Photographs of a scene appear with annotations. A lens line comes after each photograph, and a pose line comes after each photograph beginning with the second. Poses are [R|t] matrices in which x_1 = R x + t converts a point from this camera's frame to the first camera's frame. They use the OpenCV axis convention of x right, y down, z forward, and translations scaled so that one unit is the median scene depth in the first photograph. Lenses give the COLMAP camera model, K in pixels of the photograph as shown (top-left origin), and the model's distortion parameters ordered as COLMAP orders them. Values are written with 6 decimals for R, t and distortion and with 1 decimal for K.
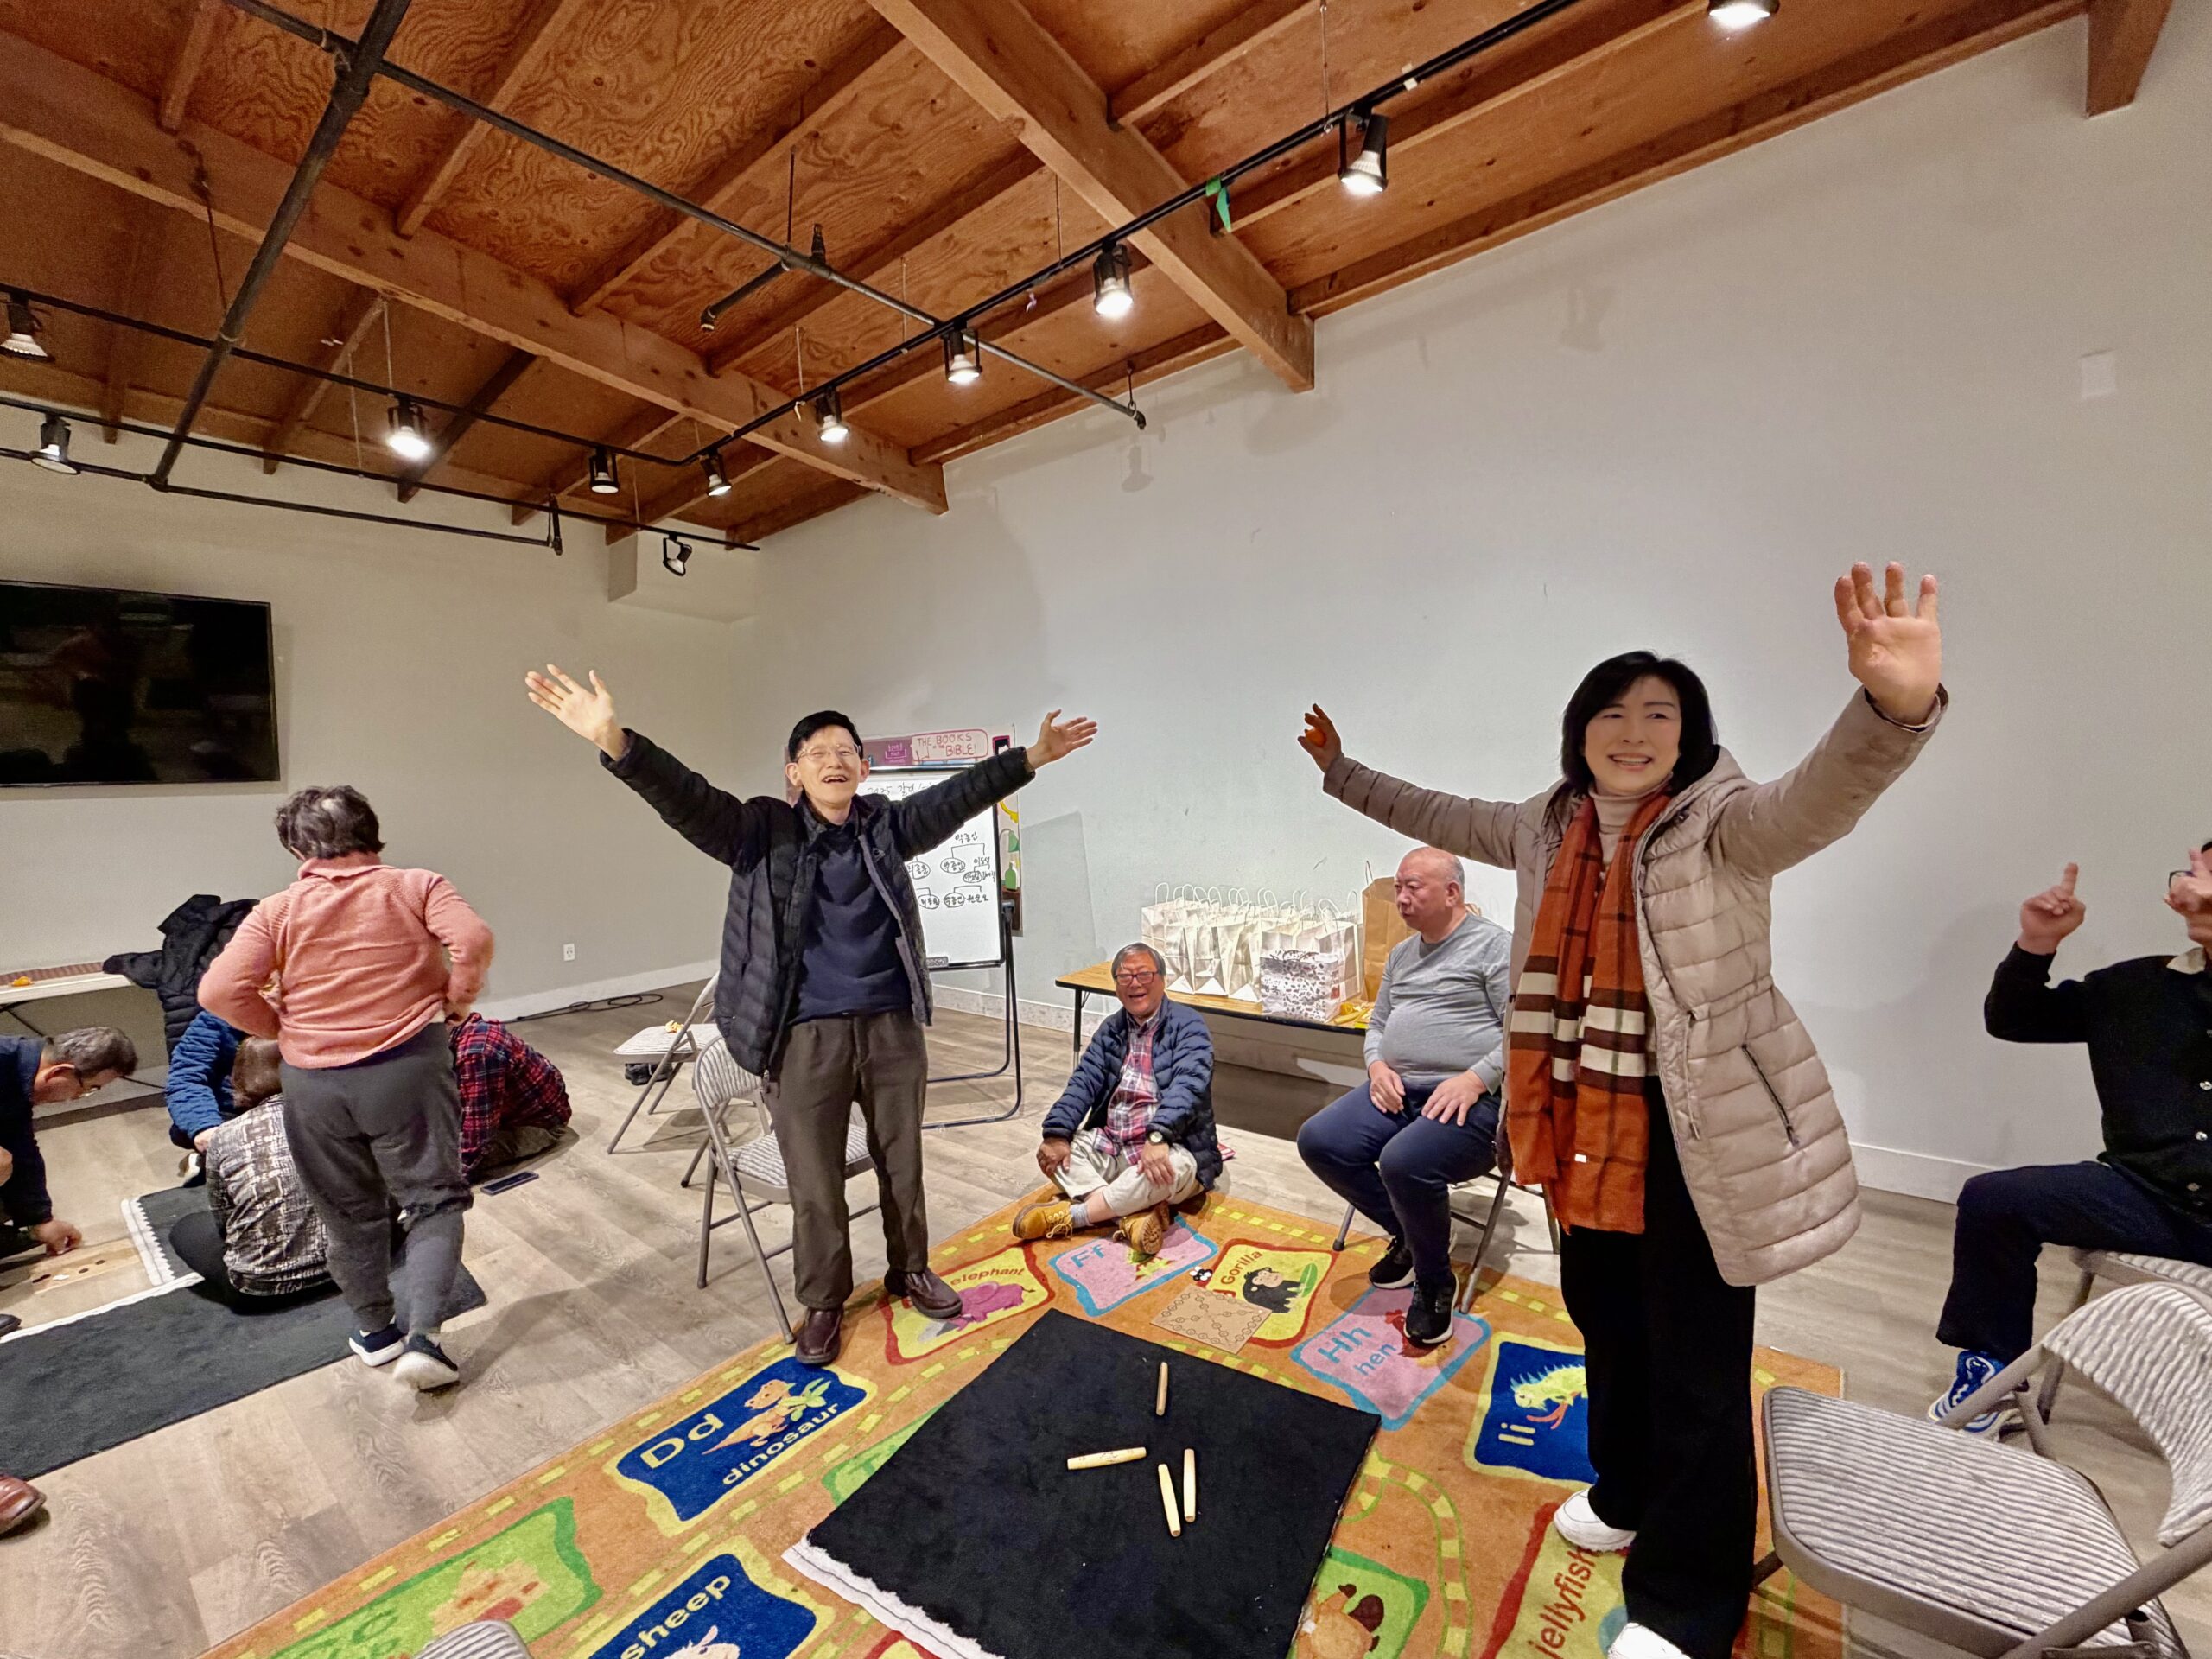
lens RADIAL K [[916.7, 0, 1106.0], [0, 916.7, 829.5], [0, 0, 1]] dist [-0.000822, -0.000168]
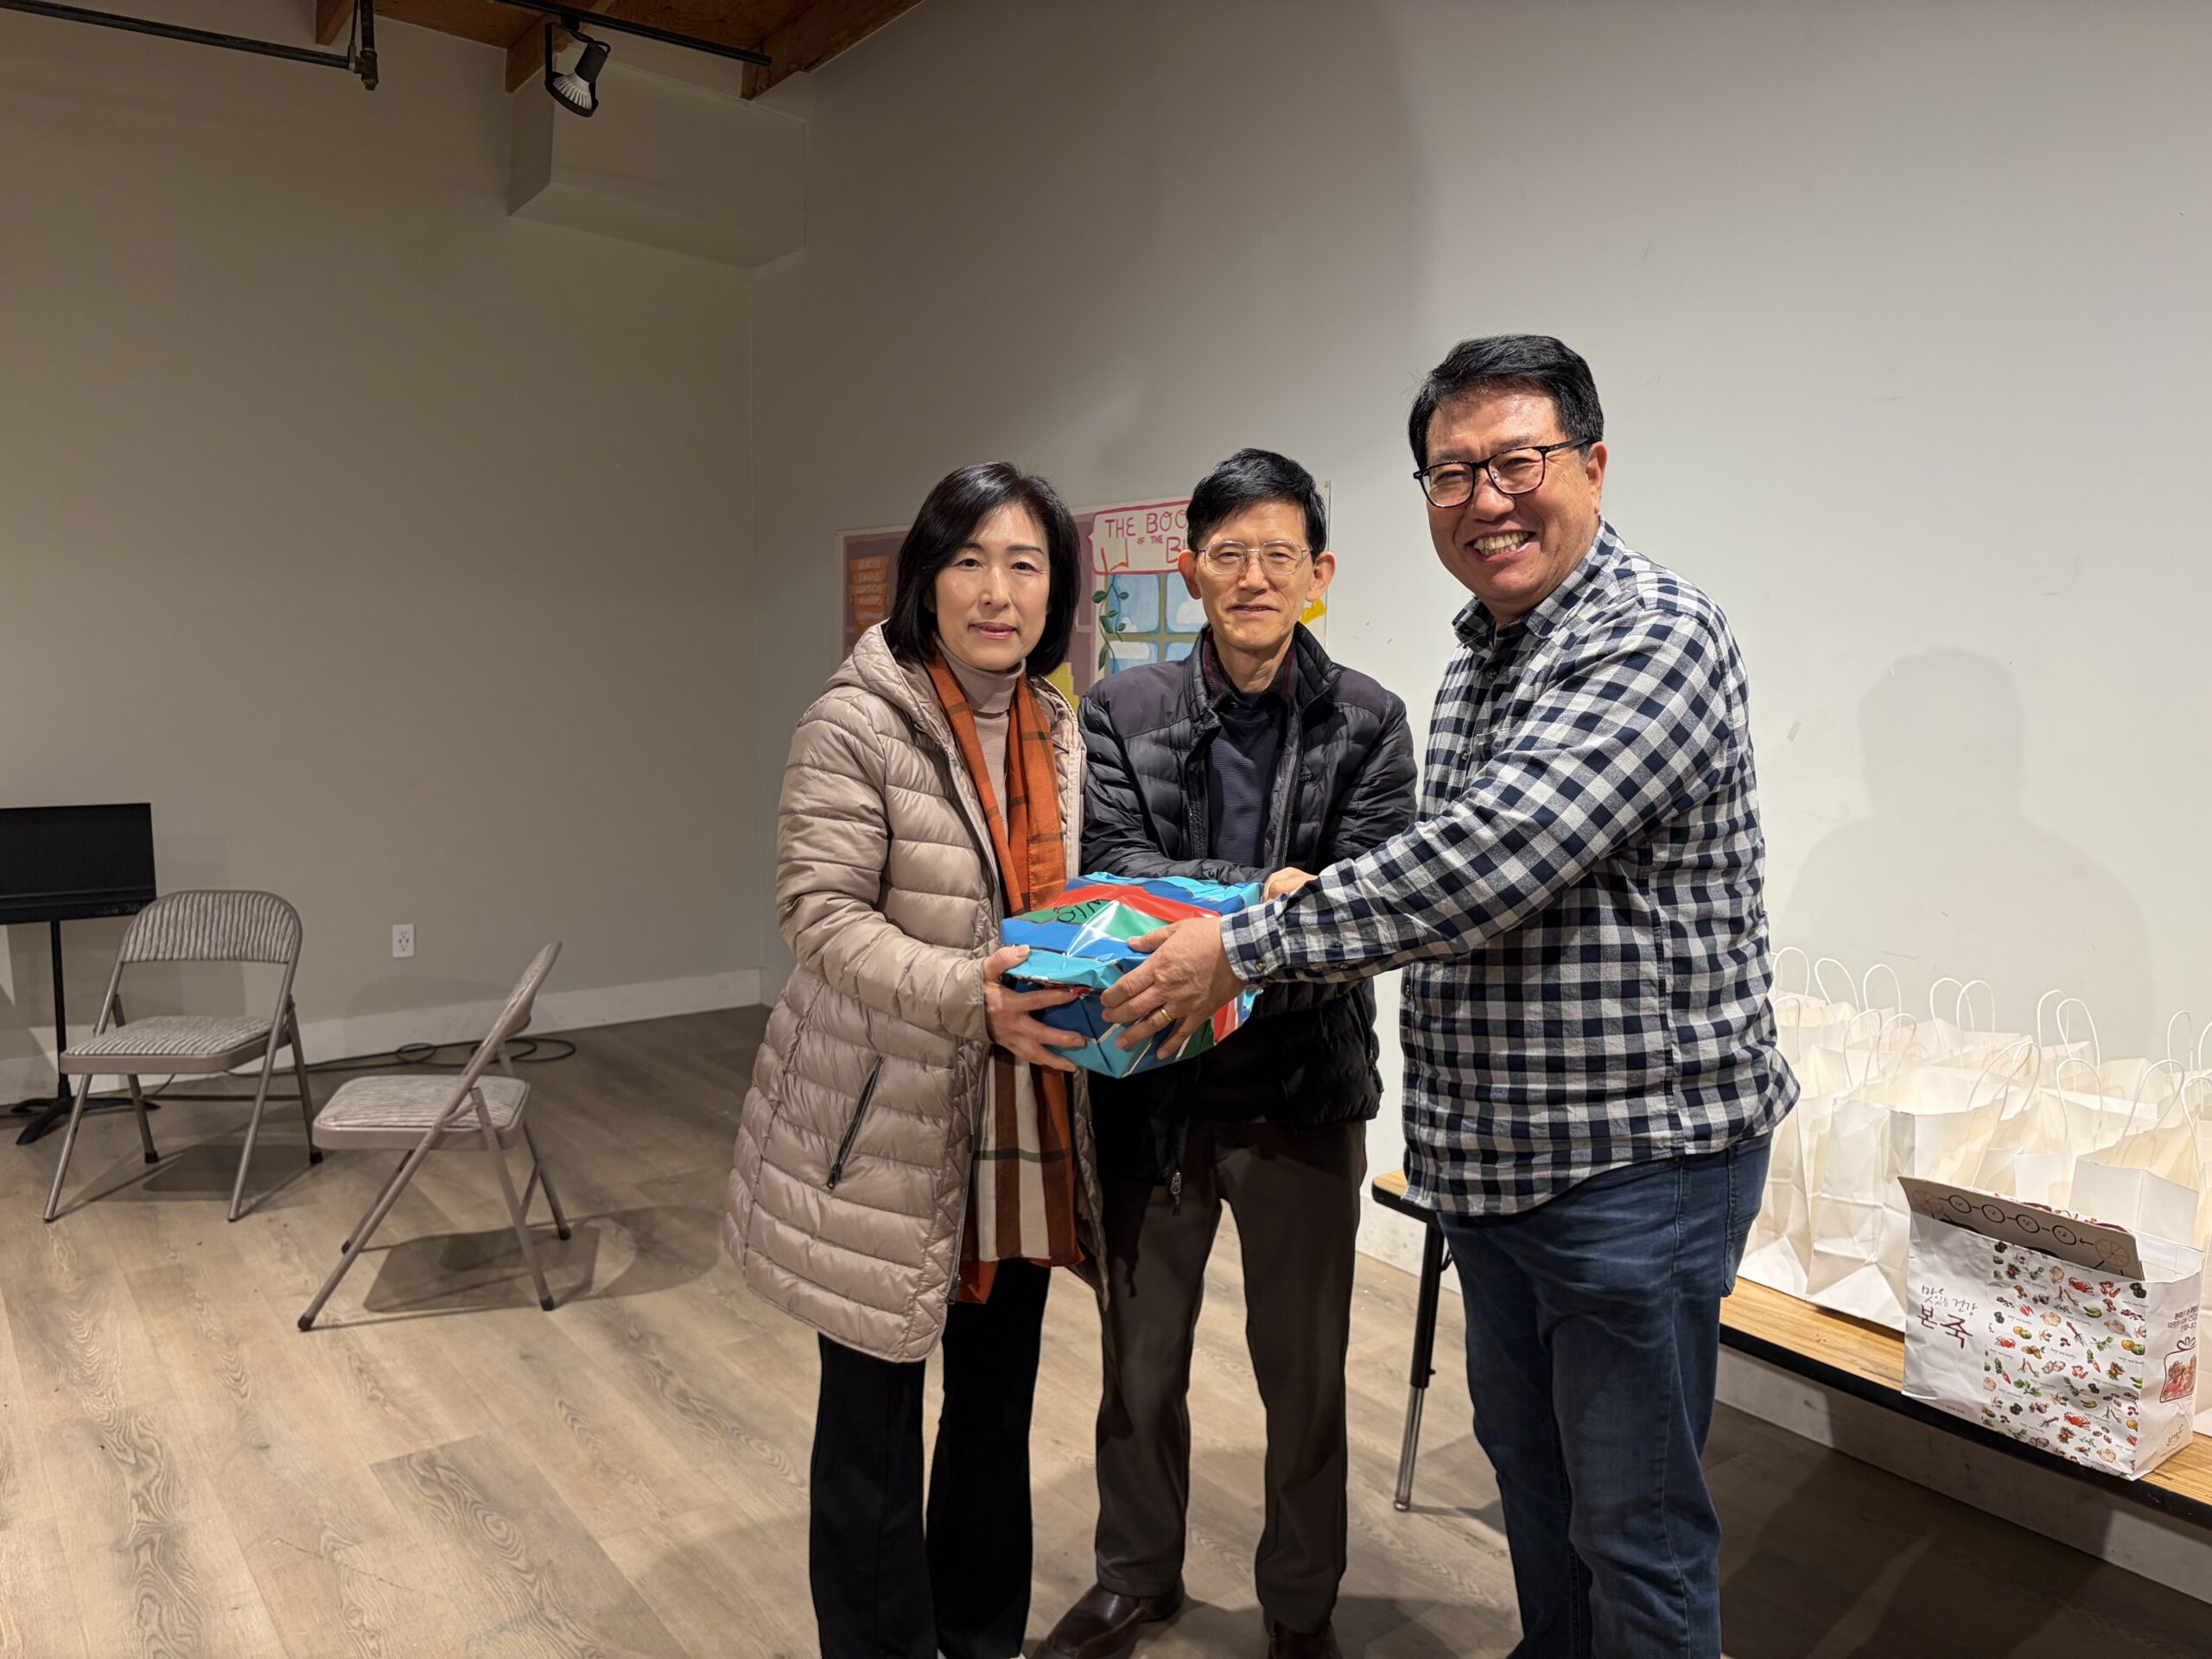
lens RADIAL K [[1651.1, 0, 1101.3], [0, 1651.1, 825.6], [0, 0, 1]] dist [0.045925, -0.043839]
pose [[0.963155, 0.074600, -0.258392, -0.000004], [-0.061124, 0.996336, 0.059814, -0.004850], [0.261907, -0.041816, 0.964187, 0.310210]]
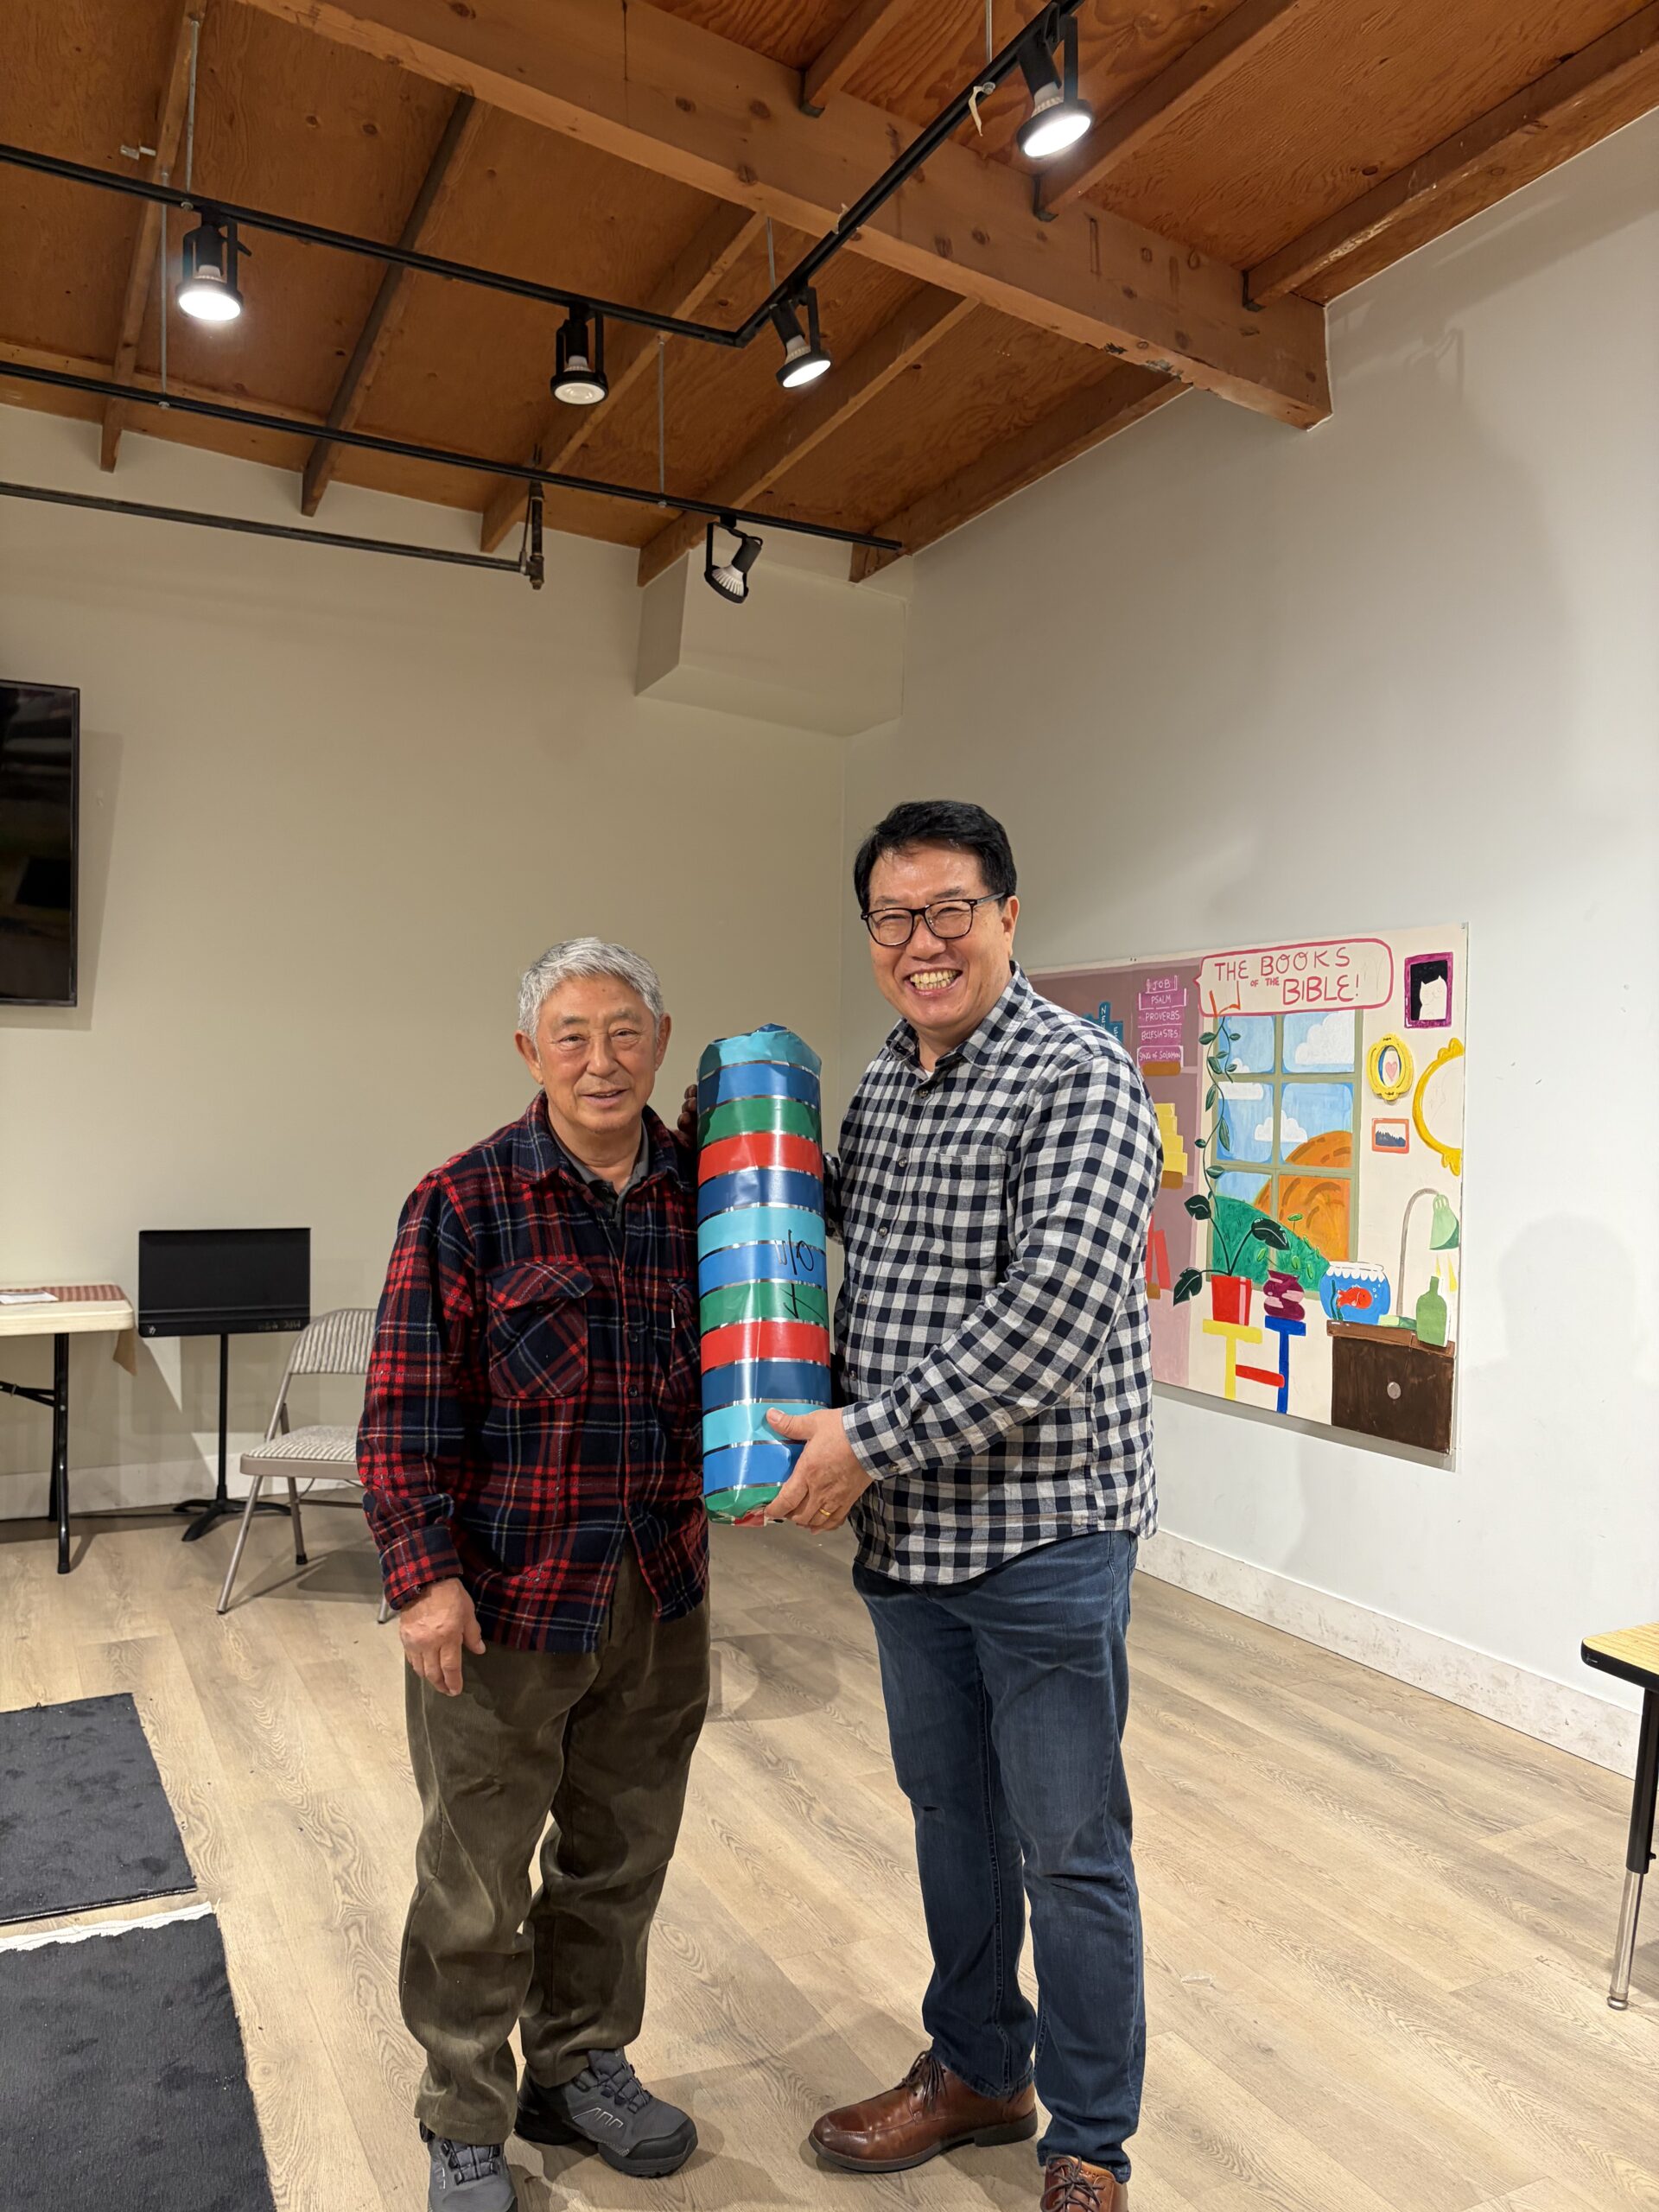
lens RADIAL K [[1651.1, 0, 831.3], [0, 1651.1, 1106.6], [0, 0, 1]] dist [0.045925, -0.043839]
pose [[0.908518, 0.054778, -0.414240, -0.054024], [-0.074894, 0.996663, -0.032463, 0.007277], [0.411080, 0.060518, 0.909588, 0.274715]]
